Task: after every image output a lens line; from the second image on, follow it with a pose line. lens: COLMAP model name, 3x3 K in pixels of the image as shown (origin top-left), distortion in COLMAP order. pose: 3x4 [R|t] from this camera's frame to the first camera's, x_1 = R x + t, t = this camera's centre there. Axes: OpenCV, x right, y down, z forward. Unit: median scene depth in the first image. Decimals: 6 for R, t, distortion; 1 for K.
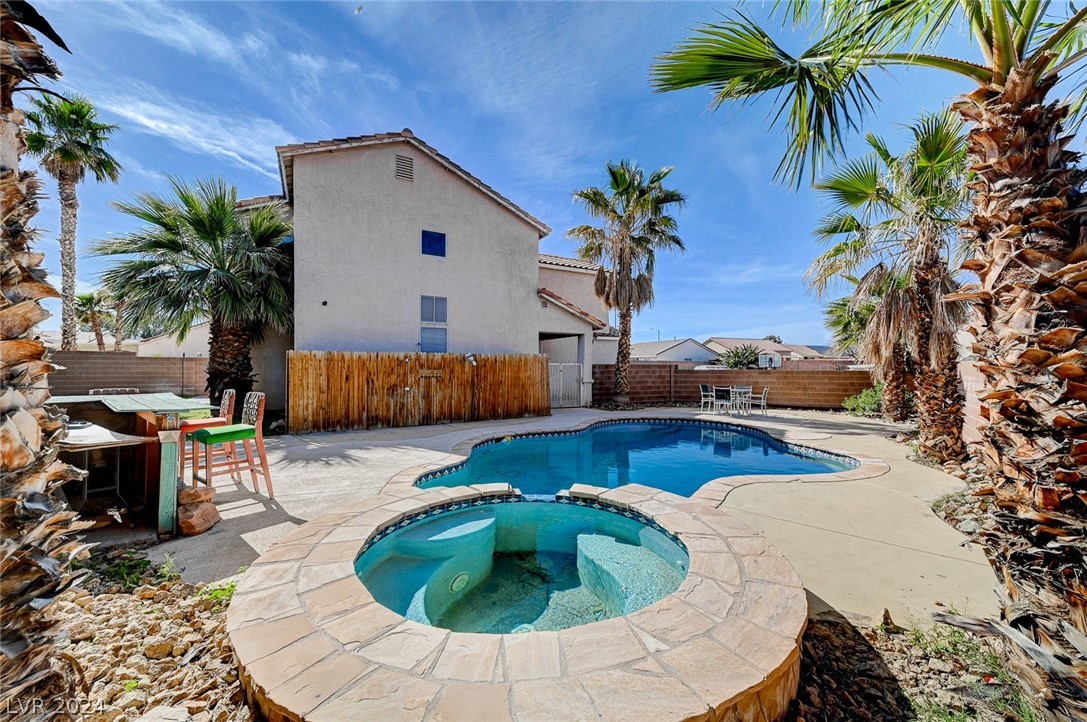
lens RADIAL K [[445.4, 0, 537.6], [0, 445.4, 360.0], [0, 0, 1]] dist [-0.012258, 0.000132]
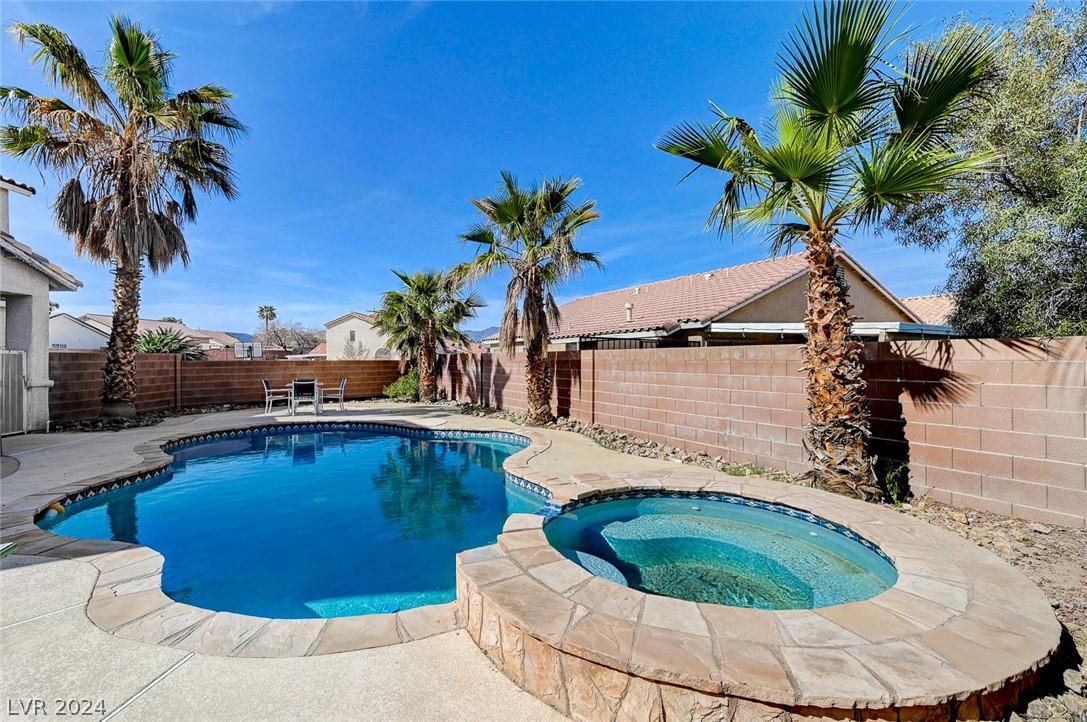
lens RADIAL K [[496.5, 0, 541.1], [0, 496.5, 358.1], [0, 0, 1]] dist [-0.001221, -0.000430]
pose [[0.308546, -0.002974, 0.951205, -0.289804], [-0.013748, 0.999877, 0.007586, 0.003614], [-0.951110, -0.015417, 0.308467, 0.249391]]
